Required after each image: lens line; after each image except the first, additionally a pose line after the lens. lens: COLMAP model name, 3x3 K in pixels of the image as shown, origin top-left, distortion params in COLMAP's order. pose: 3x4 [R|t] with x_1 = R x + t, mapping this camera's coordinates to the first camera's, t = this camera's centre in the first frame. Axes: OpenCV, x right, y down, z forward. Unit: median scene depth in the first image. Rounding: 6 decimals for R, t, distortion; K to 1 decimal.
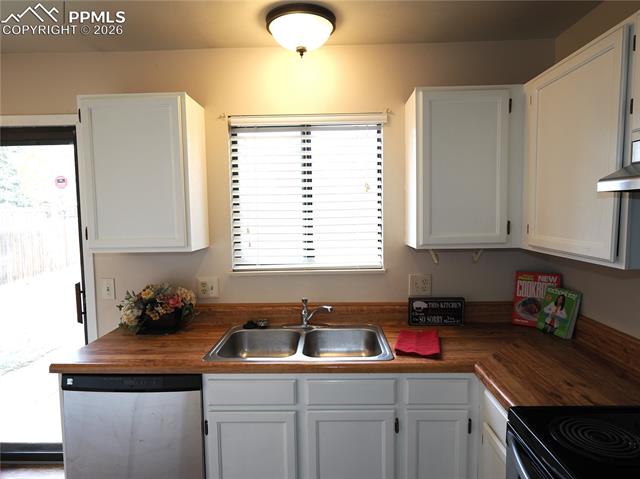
lens RADIAL K [[401.1, 0, 321.1], [0, 401.1, 241.6], [0, 0, 1]] dist [-0.006836, 0.005040]
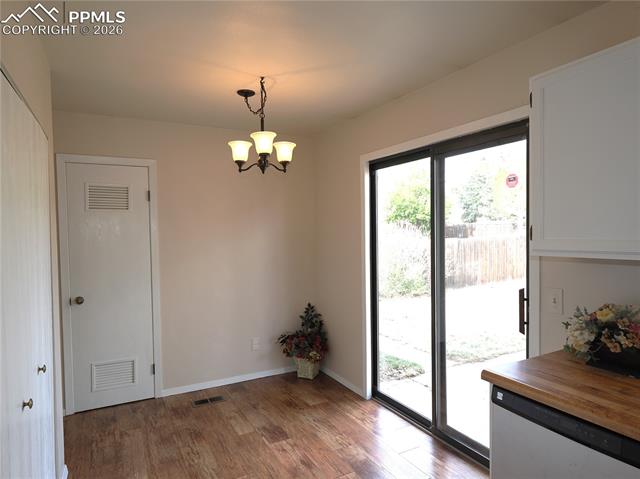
lens RADIAL K [[401.1, 0, 321.5], [0, 401.1, 241.5], [0, 0, 1]] dist [-0.006836, 0.005040]
pose [[0.498081, 0.029211, -0.866639, -0.050407], [-0.057548, 0.998343, 0.000575, 0.022825], [0.865219, 0.049587, 0.498936, 0.154856]]
